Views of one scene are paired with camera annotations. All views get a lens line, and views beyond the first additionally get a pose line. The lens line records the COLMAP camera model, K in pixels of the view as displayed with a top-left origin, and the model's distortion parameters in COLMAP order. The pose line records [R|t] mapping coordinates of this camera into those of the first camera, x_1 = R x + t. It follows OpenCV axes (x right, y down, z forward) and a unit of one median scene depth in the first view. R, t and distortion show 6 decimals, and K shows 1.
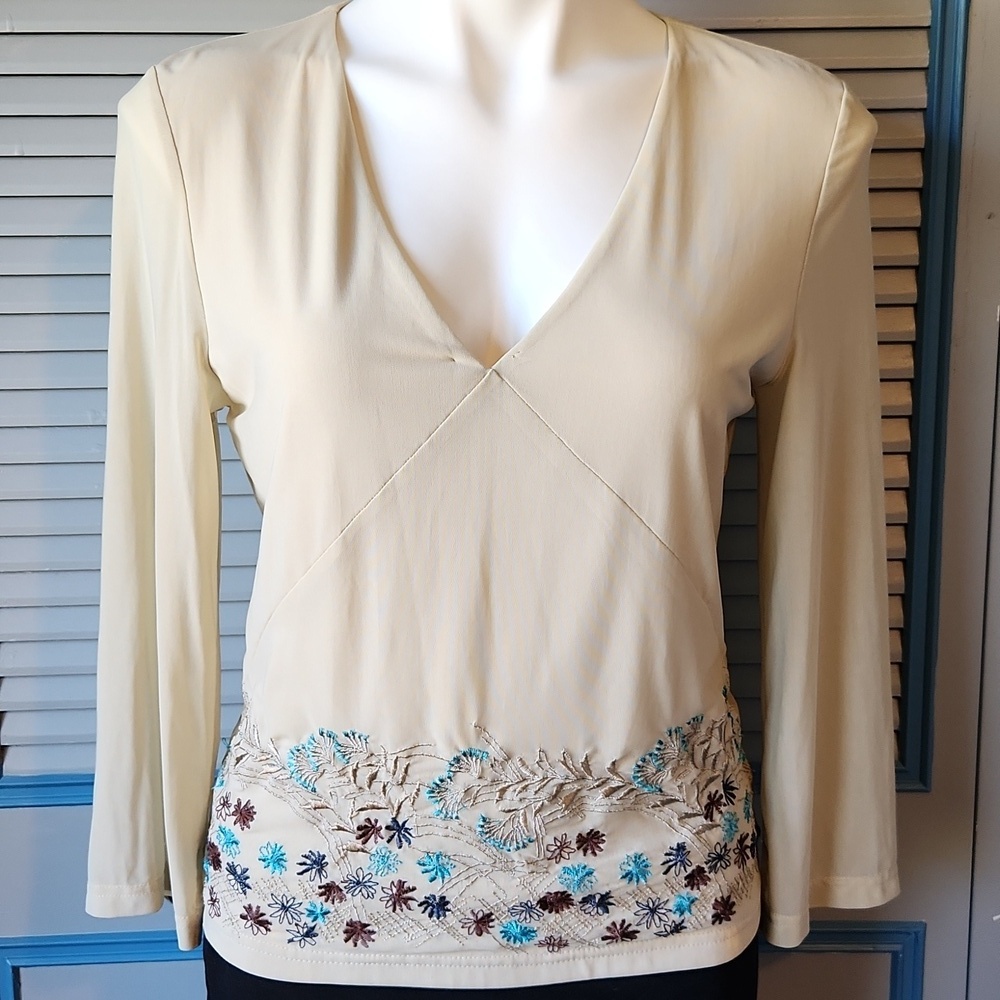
lens RADIAL K [[1404.2, 0, 500.0], [0, 1404.2, 500.0], [0, 0, 1]] dist [0.064012, -0.107711]
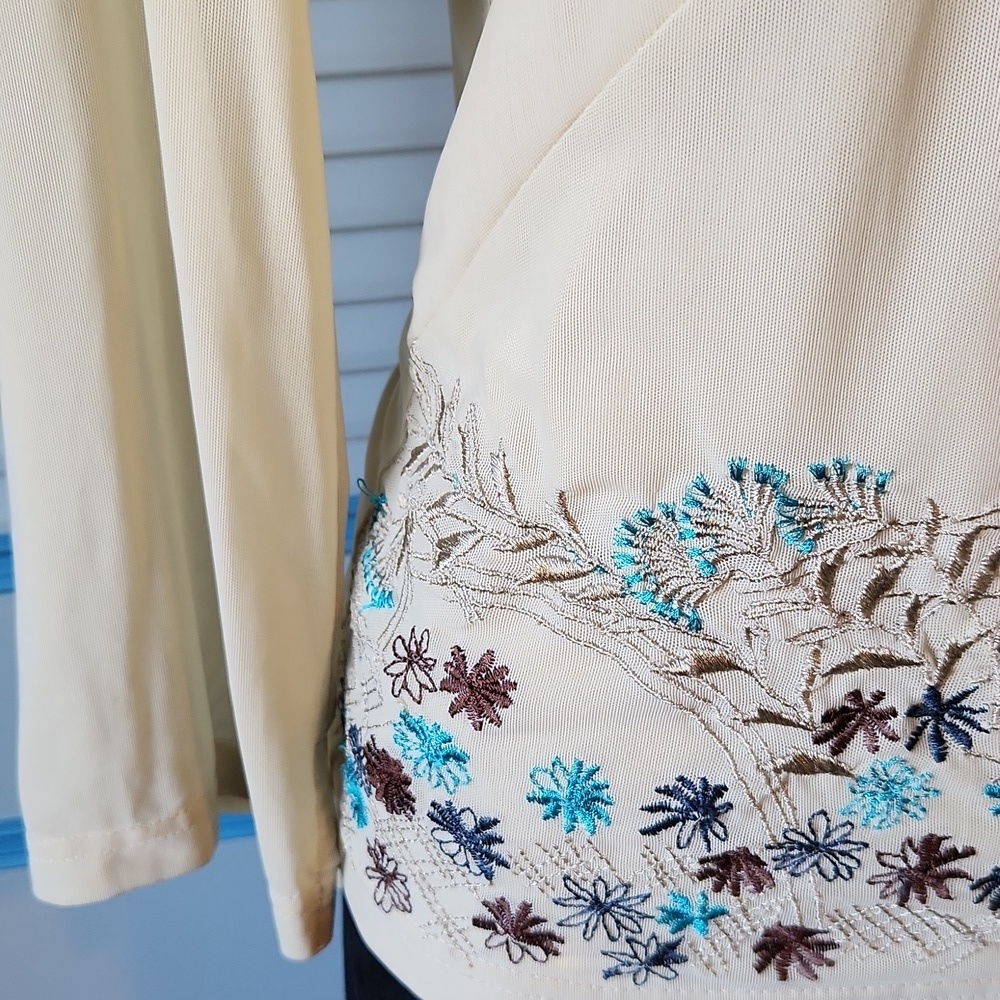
lens RADIAL K [[1478.2, 0, 473.0], [0, 1478.2, 497.0], [0, 0, 1]] dist [0.053099, -0.125065]
pose [[0.995340, -0.075593, 0.059871, -0.205043], [0.057275, 0.962928, 0.263610, 0.073553], [-0.077579, -0.258952, 0.962770, 0.649363]]
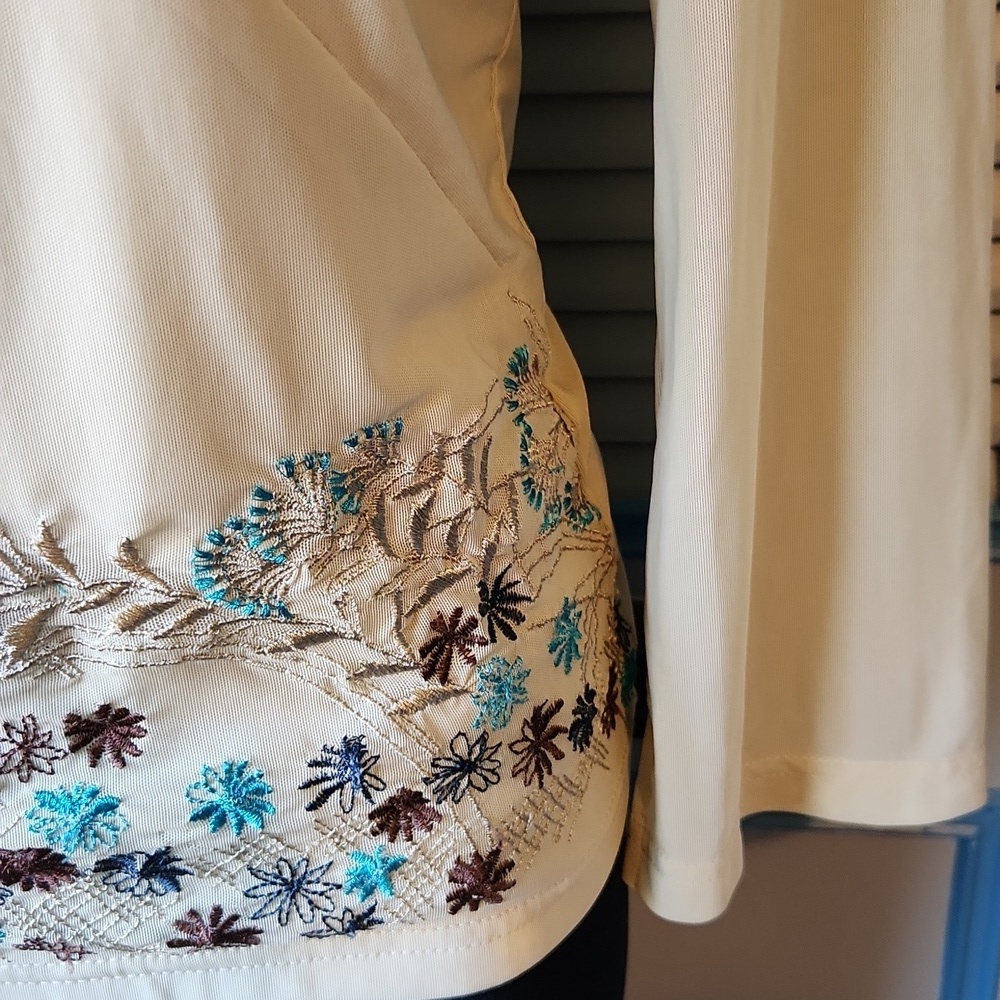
lens RADIAL K [[1478.2, 0, 473.0], [0, 1478.2, 497.0], [0, 0, 1]] dist [0.053099, -0.125065]
pose [[0.993416, 0.027779, -0.111146, 0.207939], [-0.002082, 0.974375, 0.224918, 0.084998], [0.114546, -0.223206, 0.968018, 0.623077]]
